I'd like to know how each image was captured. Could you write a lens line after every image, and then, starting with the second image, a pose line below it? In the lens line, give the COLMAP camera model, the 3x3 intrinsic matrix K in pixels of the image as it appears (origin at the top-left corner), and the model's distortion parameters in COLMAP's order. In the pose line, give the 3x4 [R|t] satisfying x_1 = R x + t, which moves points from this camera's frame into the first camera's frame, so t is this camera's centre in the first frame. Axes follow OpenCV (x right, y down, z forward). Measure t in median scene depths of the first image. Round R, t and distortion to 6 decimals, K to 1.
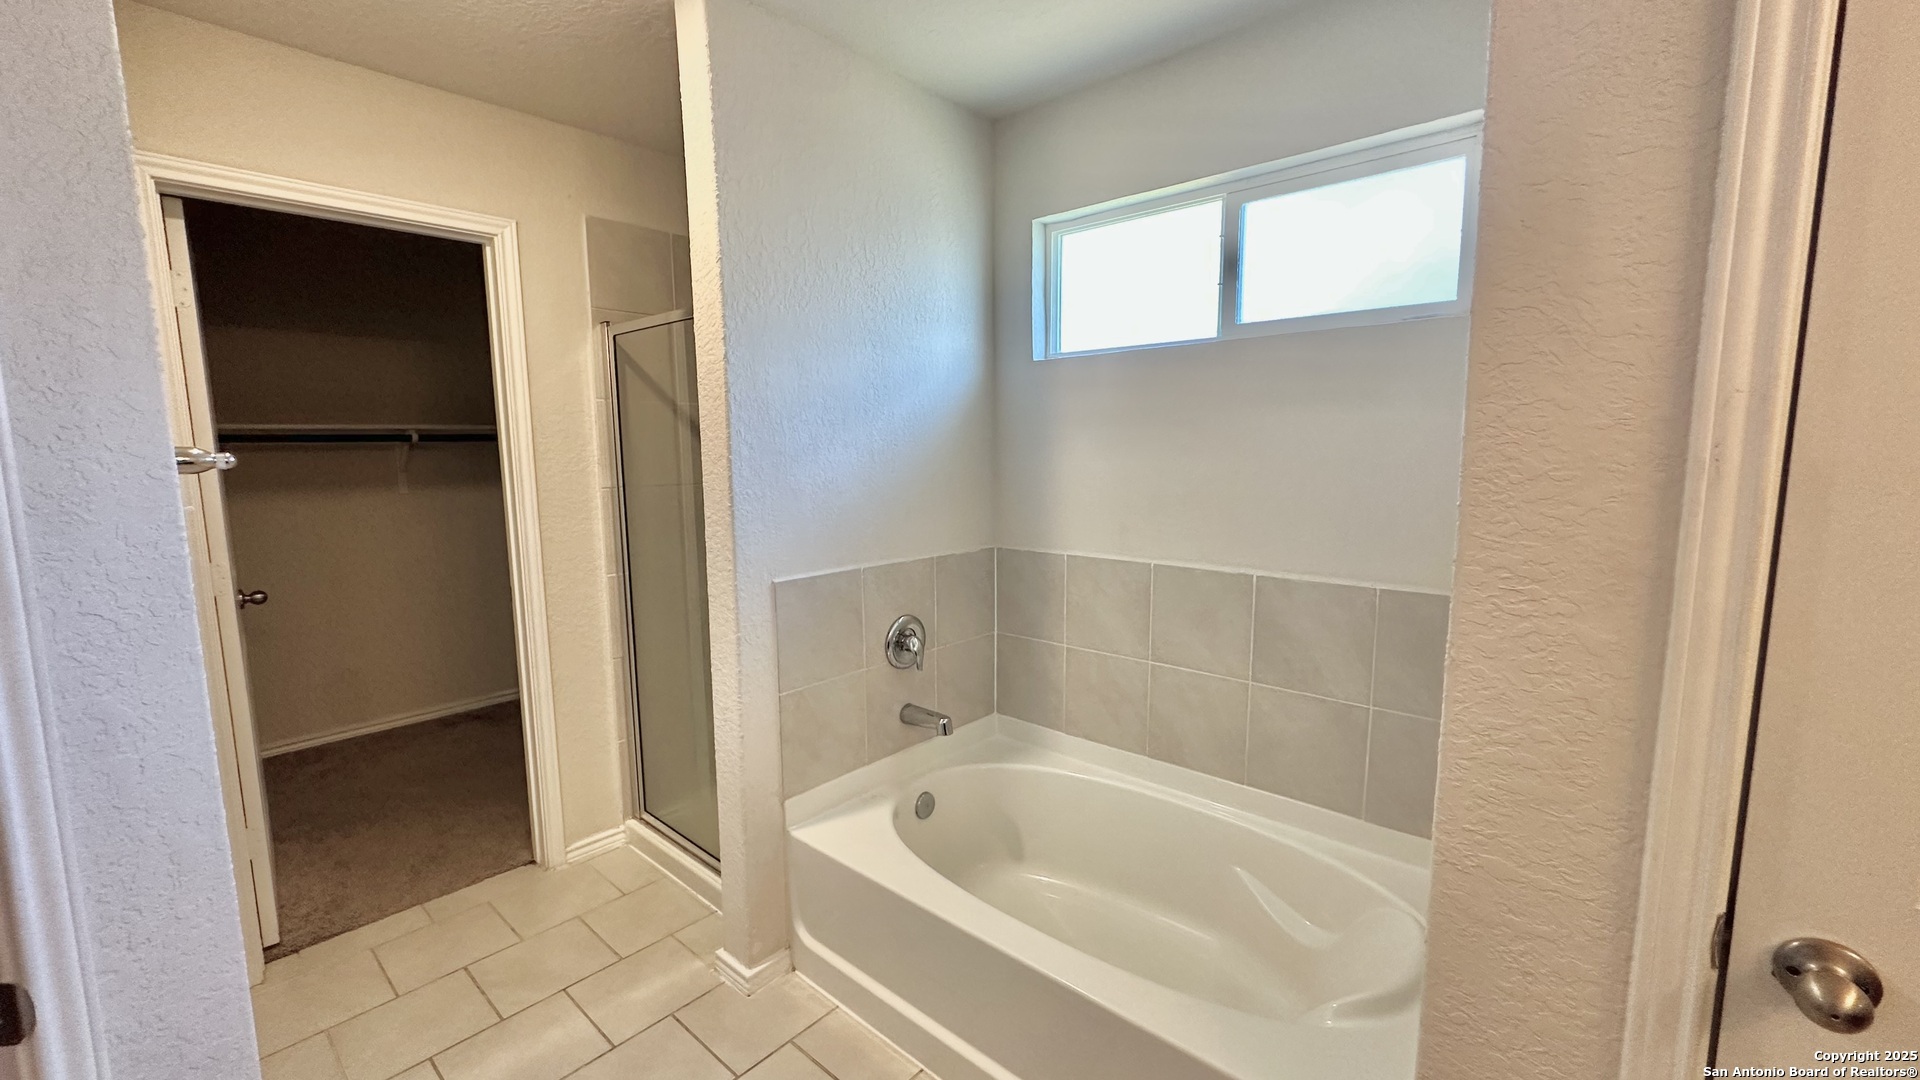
lens RADIAL K [[764.9, 0, 961.9], [0, 764.9, 543.2], [0, 0, 1]] dist [-0.000866, 0.000049]
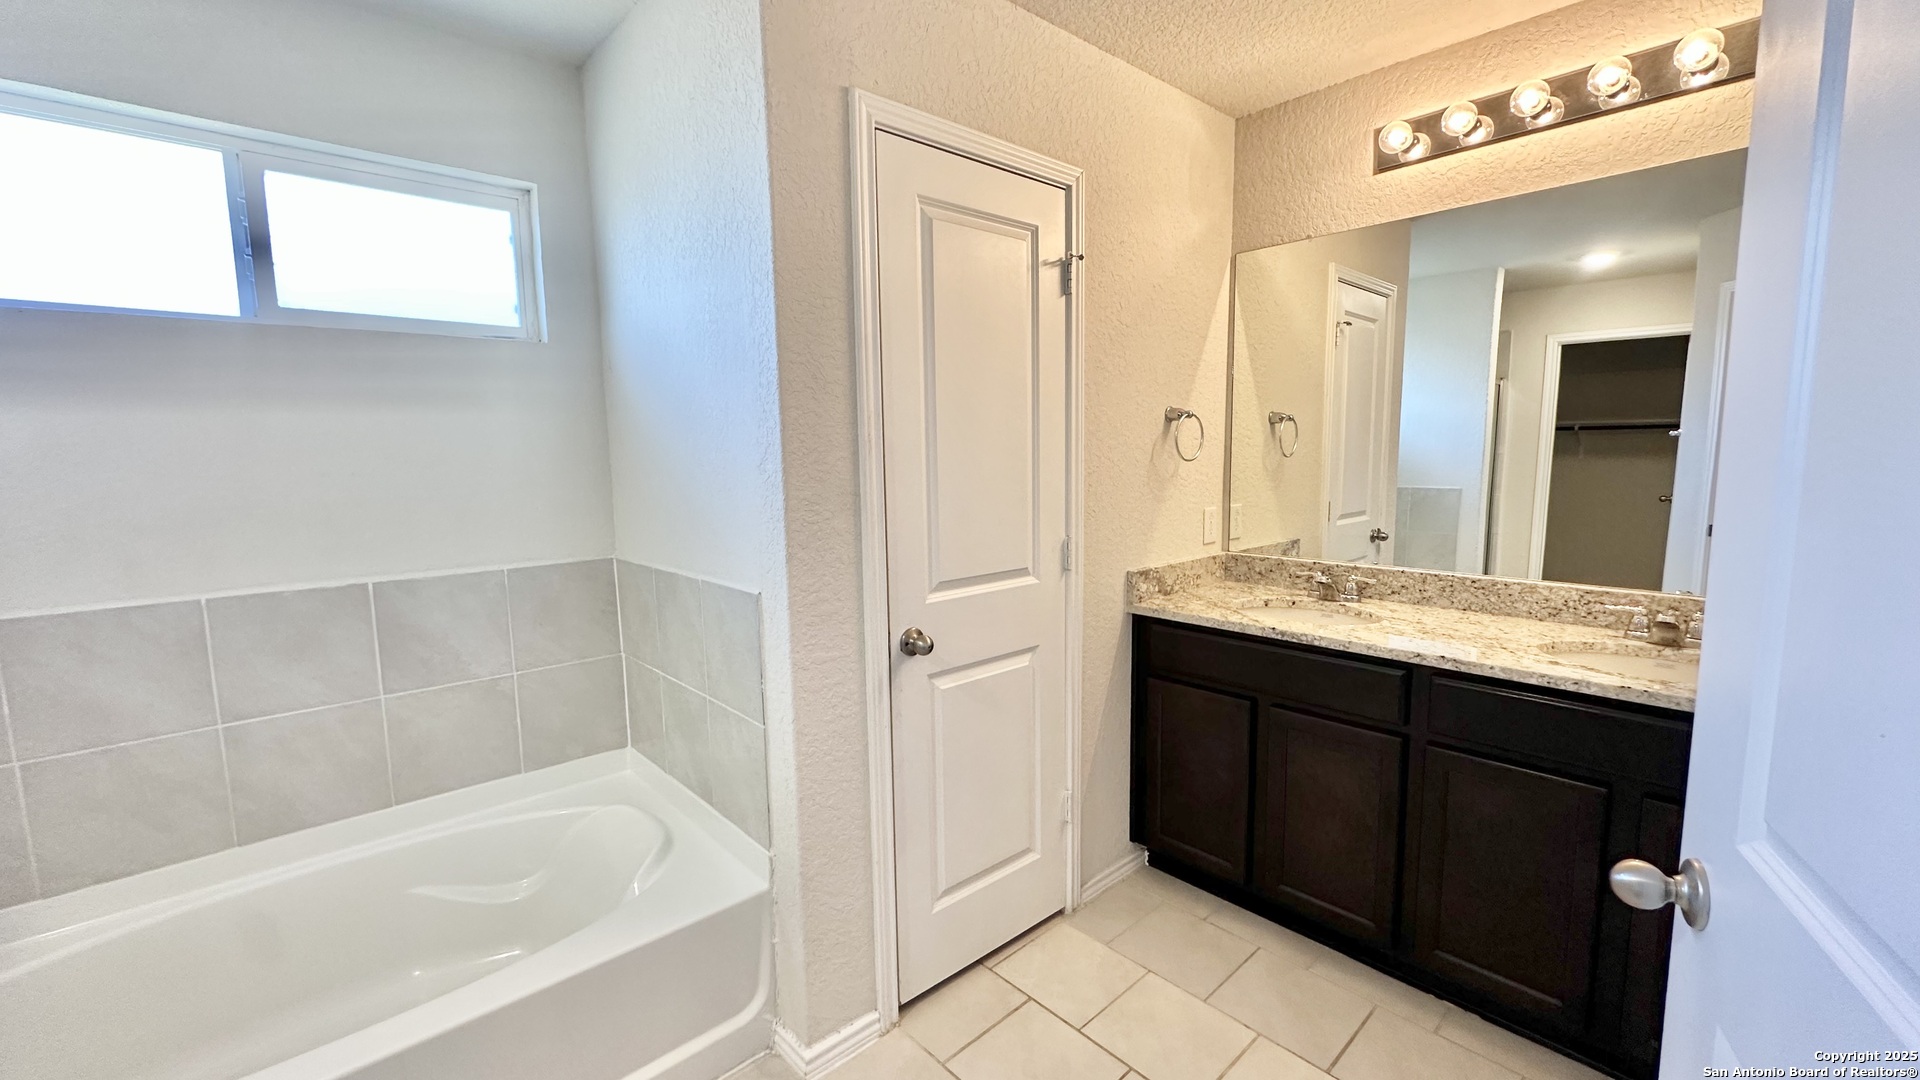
lens RADIAL K [[764.9, 0, 962.0], [0, 764.9, 535.7], [0, 0, 1]] dist [-0.000866, 0.000049]
pose [[0.105483, -0.111216, 0.988182, -0.471064], [0.141644, 0.985274, 0.095769, -0.002235], [-0.984282, 0.129868, 0.119682, 0.167582]]
